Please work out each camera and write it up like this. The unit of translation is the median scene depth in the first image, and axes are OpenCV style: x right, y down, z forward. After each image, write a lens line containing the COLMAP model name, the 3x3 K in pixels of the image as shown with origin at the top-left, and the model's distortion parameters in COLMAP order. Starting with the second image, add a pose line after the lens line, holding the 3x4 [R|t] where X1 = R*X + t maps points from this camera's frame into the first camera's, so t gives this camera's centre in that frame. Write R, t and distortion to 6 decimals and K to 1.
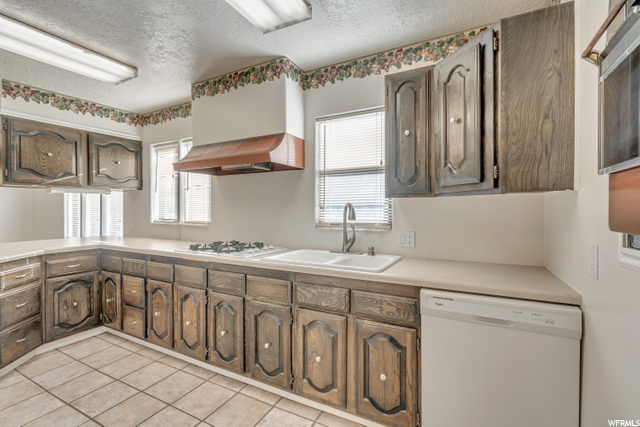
lens RADIAL K [[292.1, 0, 320.9], [0, 292.1, 212.4], [0, 0, 1]] dist [-0.004555, 0.001112]
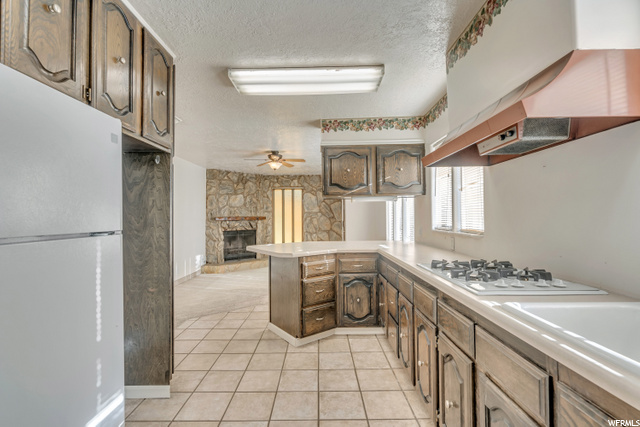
lens RADIAL K [[292.1, 0, 317.5], [0, 292.1, 212.0], [0, 0, 1]] dist [-0.004555, 0.001112]
pose [[0.457556, -0.021167, -0.888929, 0.087201], [-0.002320, 0.999685, -0.024998, 0.004462], [0.889178, 0.013501, 0.457362, 0.339414]]
